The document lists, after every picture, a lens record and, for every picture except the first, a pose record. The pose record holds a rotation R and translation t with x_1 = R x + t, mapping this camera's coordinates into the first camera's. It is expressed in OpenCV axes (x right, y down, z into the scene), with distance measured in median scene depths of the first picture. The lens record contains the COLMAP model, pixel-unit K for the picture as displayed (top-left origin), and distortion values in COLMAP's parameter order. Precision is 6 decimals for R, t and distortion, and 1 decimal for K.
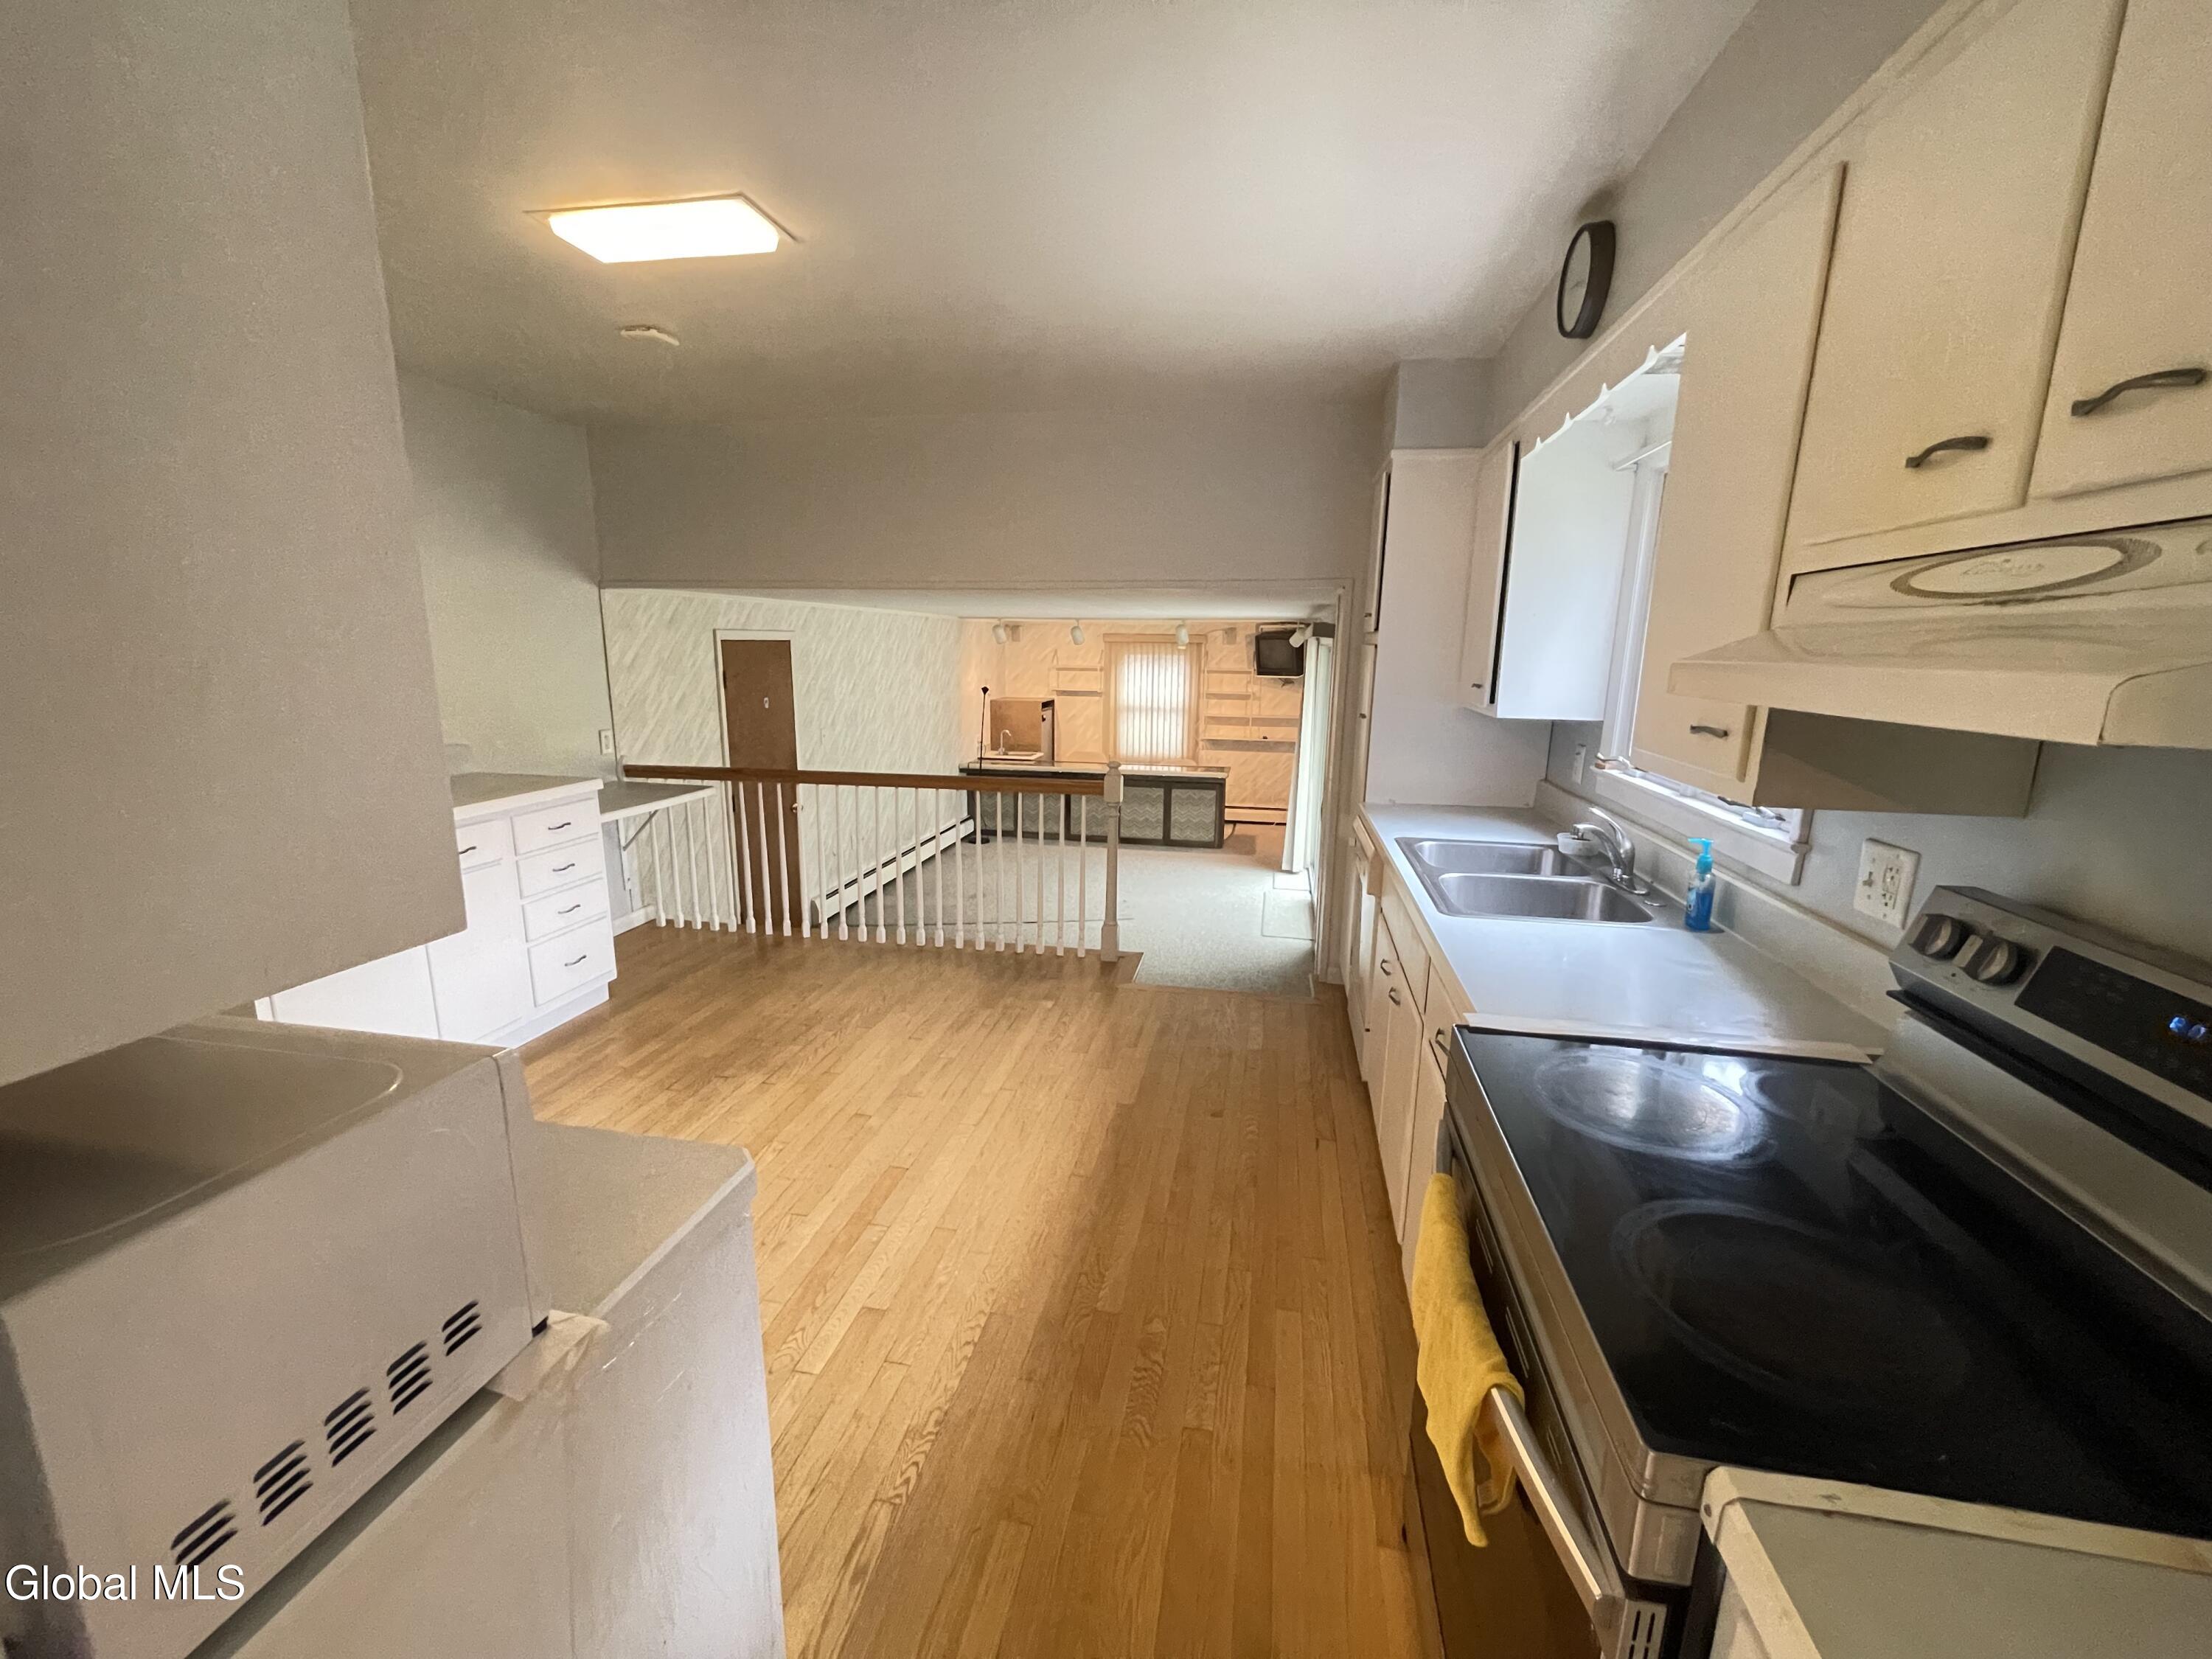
lens RADIAL K [[900.1, 0, 1103.2], [0, 900.1, 834.9], [0, 0, 1]] dist [0.003553, -0.002798]
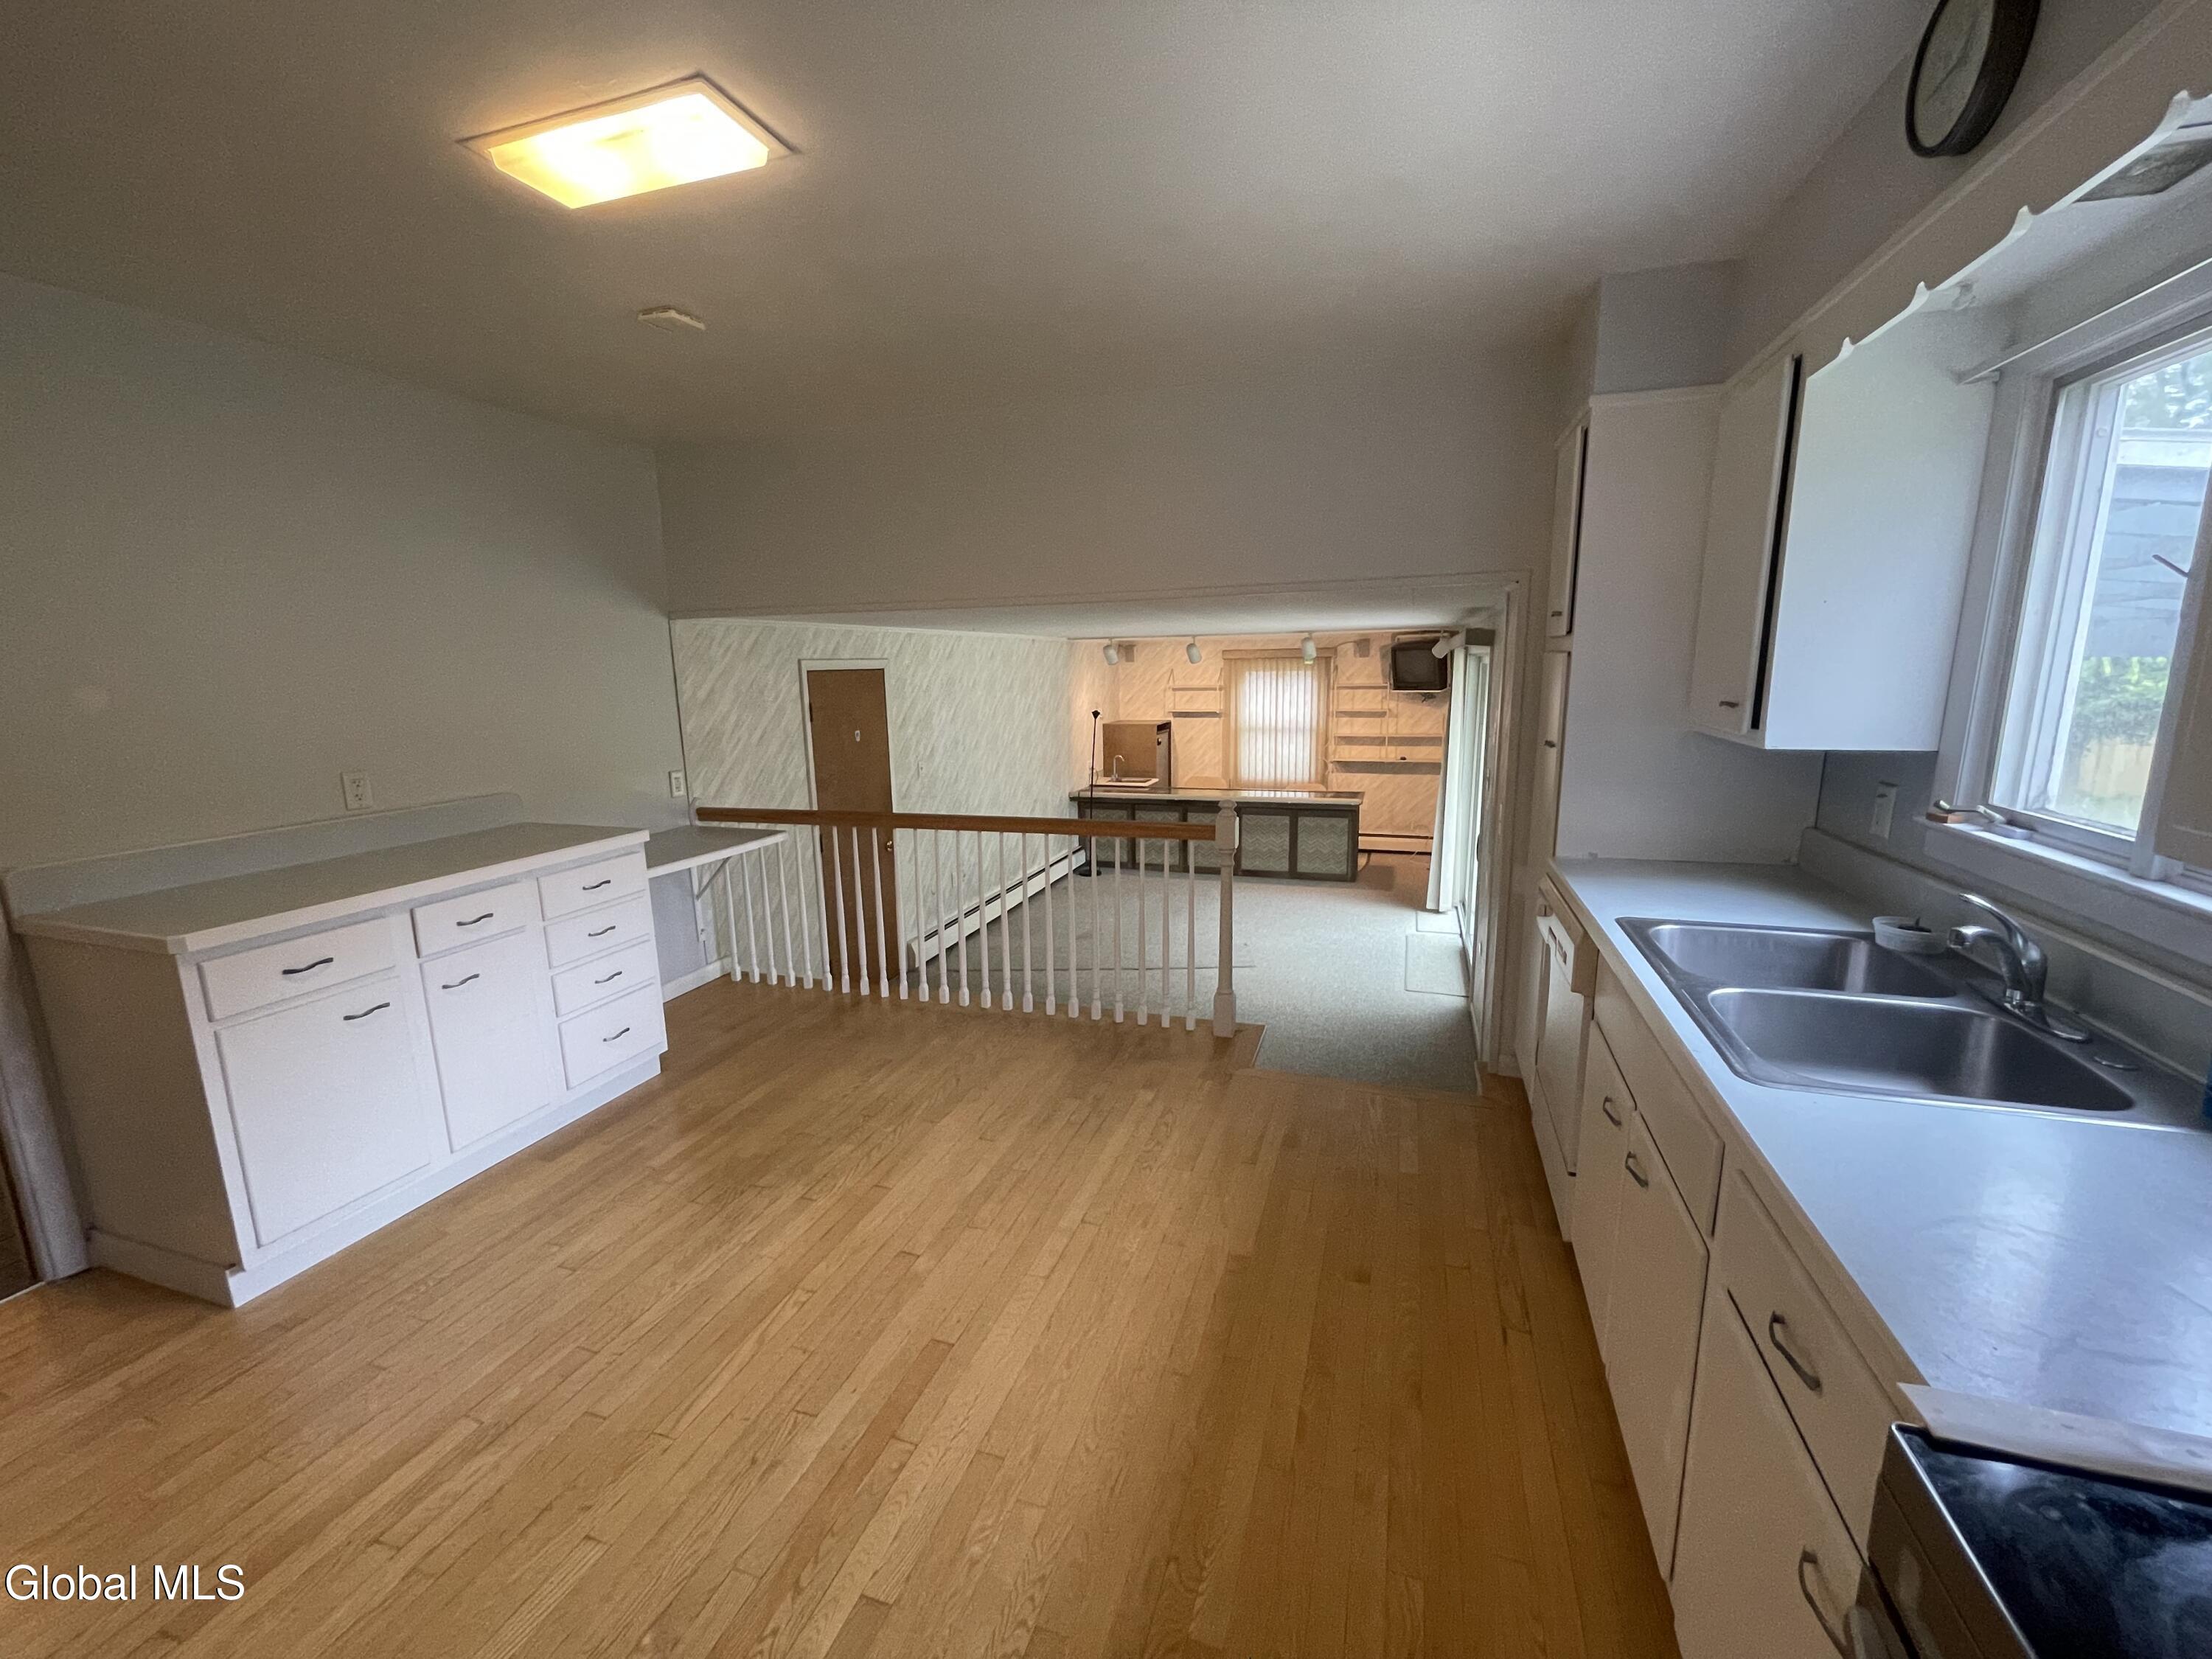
lens RADIAL K [[900.1, 0, 1103.2], [0, 900.1, 834.9], [0, 0, 1]] dist [0.003553, -0.002798]
pose [[0.990430, -0.005064, -0.137922, 0.011204], [0.002256, 0.999787, -0.020506, -0.029201], [0.137997, 0.019999, 0.990231, 0.136516]]
